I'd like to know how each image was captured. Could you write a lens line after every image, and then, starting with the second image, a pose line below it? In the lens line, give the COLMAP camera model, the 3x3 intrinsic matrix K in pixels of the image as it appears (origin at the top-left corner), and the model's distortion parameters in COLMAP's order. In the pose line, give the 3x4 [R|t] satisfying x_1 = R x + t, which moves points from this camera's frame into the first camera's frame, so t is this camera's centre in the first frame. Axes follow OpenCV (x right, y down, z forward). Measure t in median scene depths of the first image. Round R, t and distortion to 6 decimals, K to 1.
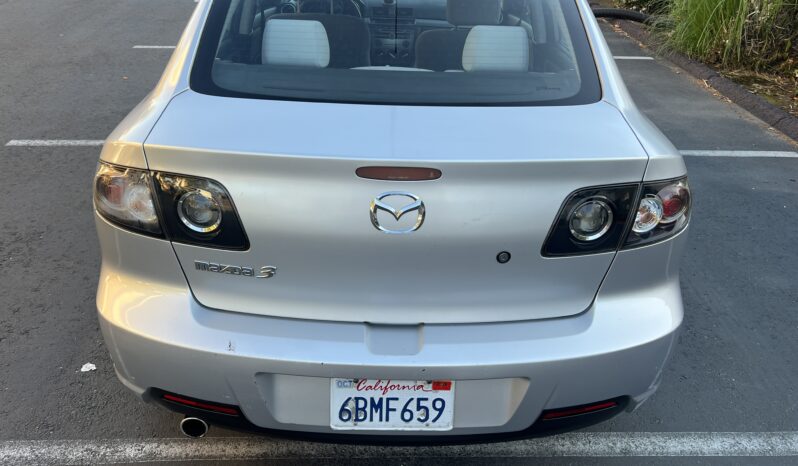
lens RADIAL K [[681.0, 0, 395.8], [0, 681.0, 236.1], [0, 0, 1]] dist [0.016453, -0.024112]
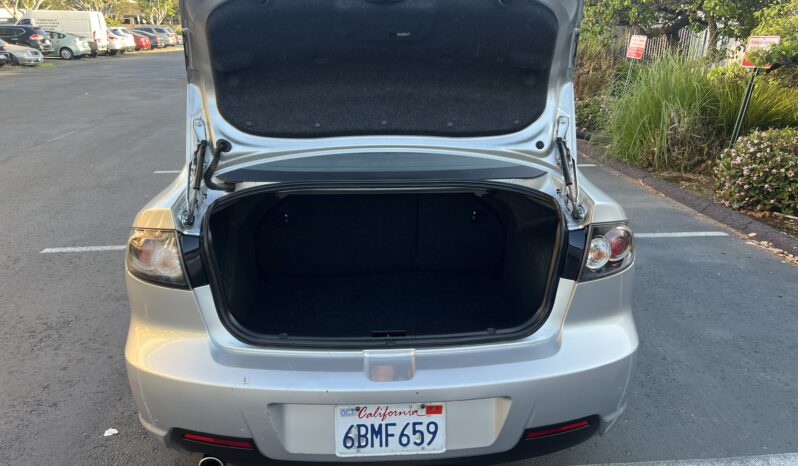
lens RADIAL K [[605.3, 0, 400.0], [0, 605.3, 232.1], [0, 0, 1]] dist [0.009046, -0.016329]
pose [[0.998649, -0.041047, 0.031875, -0.008183], [0.046105, 0.982790, -0.178882, 0.104297], [-0.023984, 0.180110, 0.983354, -0.034823]]
